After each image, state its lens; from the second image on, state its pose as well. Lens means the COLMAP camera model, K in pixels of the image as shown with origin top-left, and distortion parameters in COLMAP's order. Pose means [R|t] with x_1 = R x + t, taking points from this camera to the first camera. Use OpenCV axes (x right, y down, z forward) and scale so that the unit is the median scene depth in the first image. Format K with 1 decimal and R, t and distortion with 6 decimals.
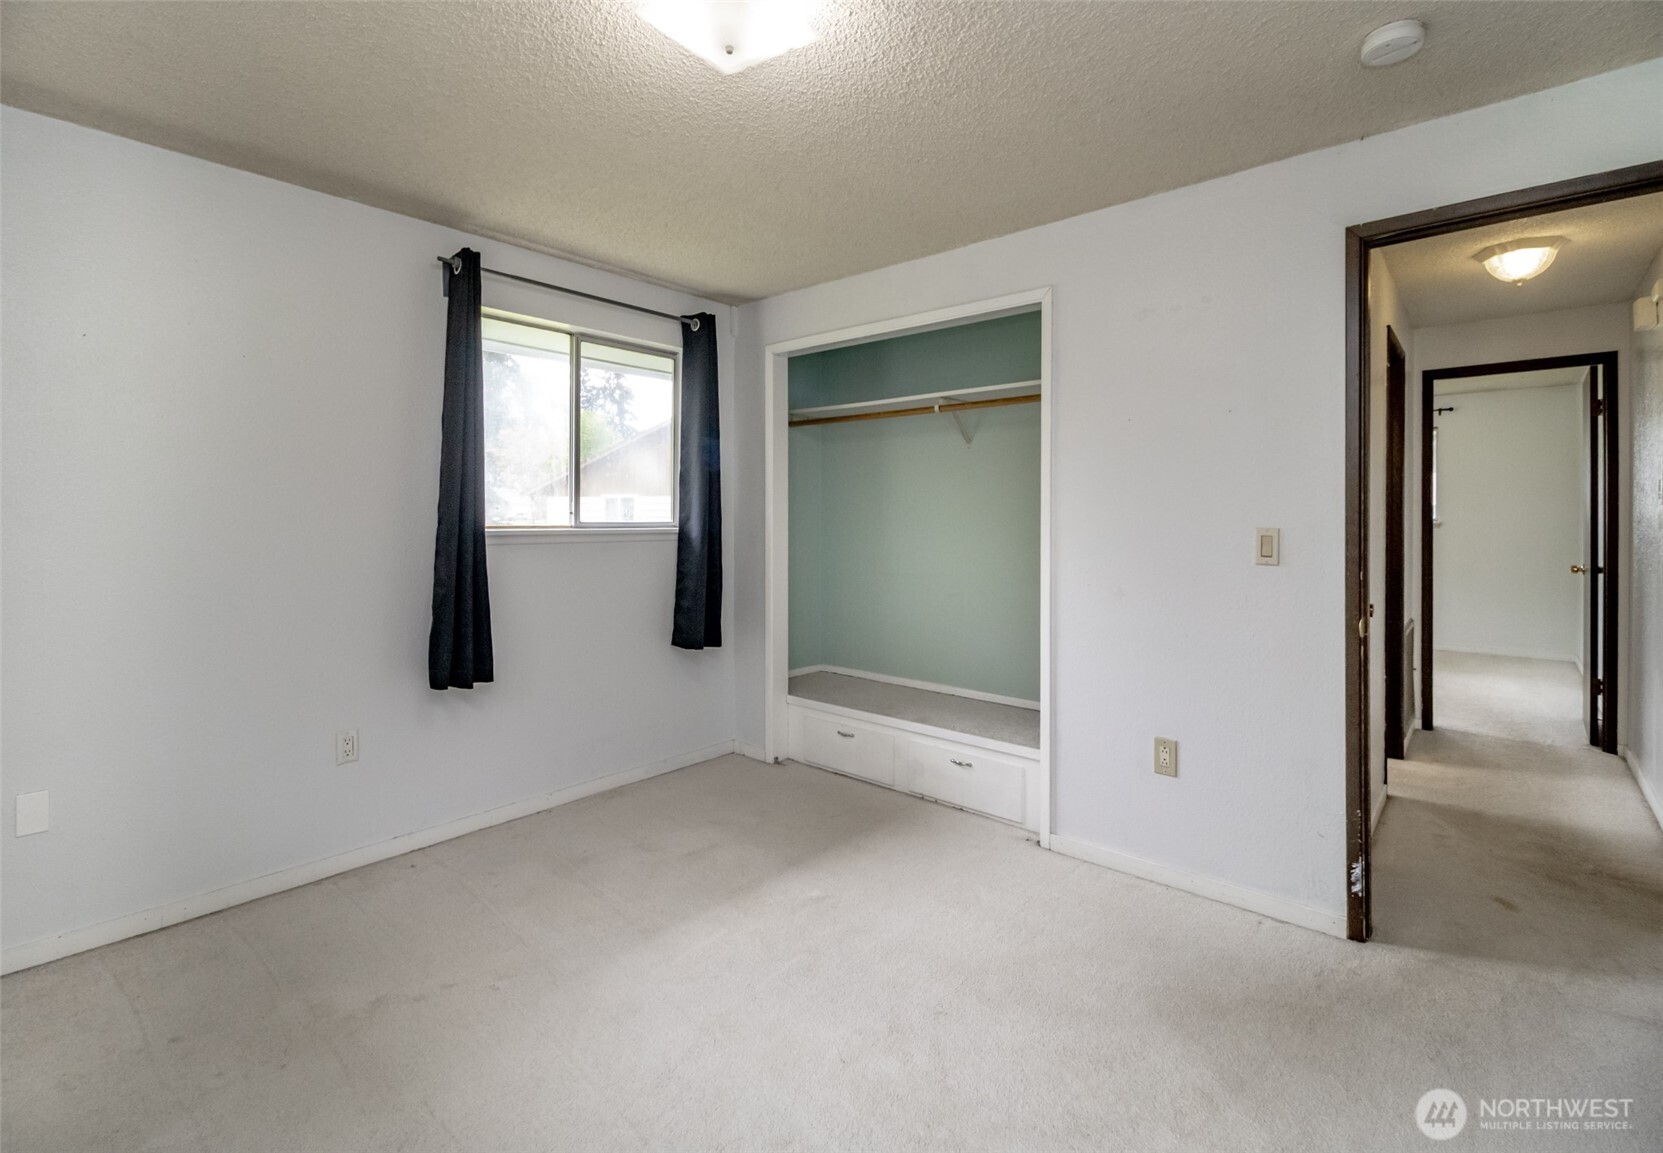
lens RADIAL K [[759.5, 0, 827.0], [0, 759.5, 532.1], [0, 0, 1]] dist [-0.000964, -0.000183]
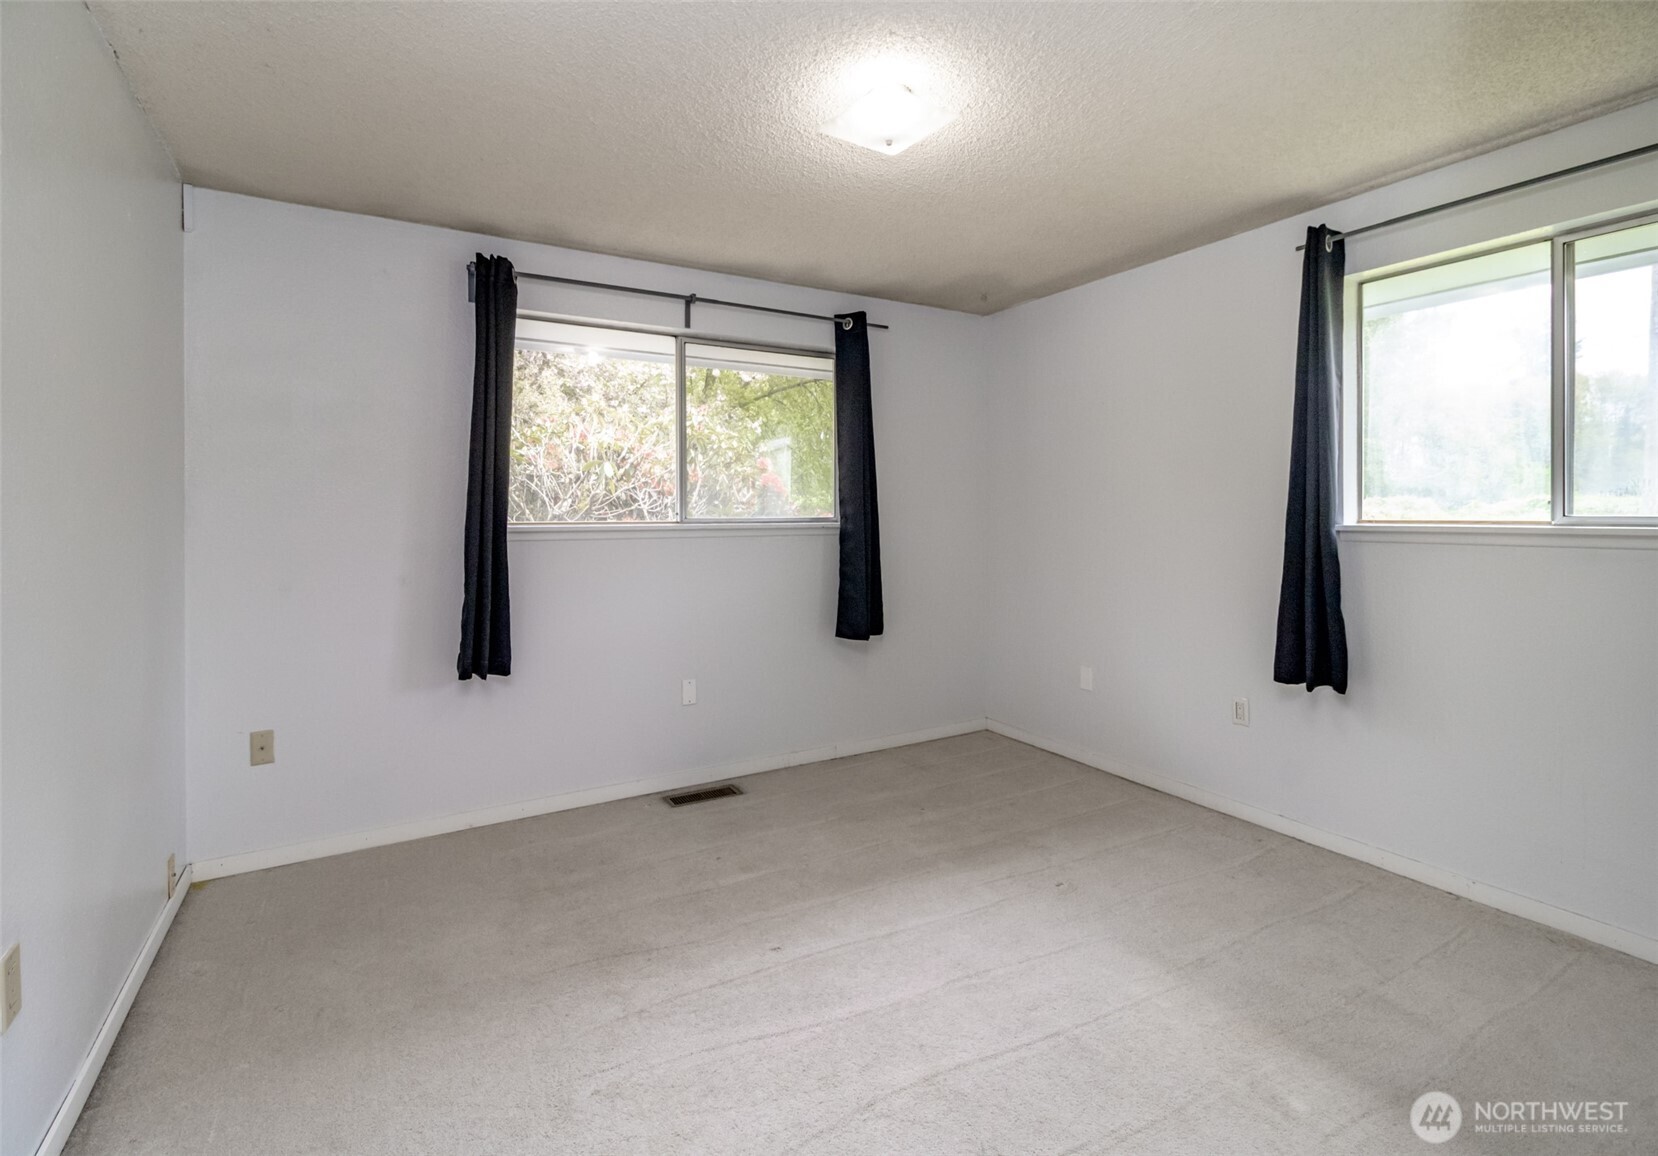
lens RADIAL K [[757.2, 0, 824.5], [0, 757.2, 533.7], [0, 0, 1]] dist [-0.000964, -0.000183]
pose [[-0.314184, 0.025181, -0.949028, 0.553946], [-0.011972, 0.999464, 0.030482, -0.011266], [0.949287, 0.020939, -0.313714, 0.649194]]
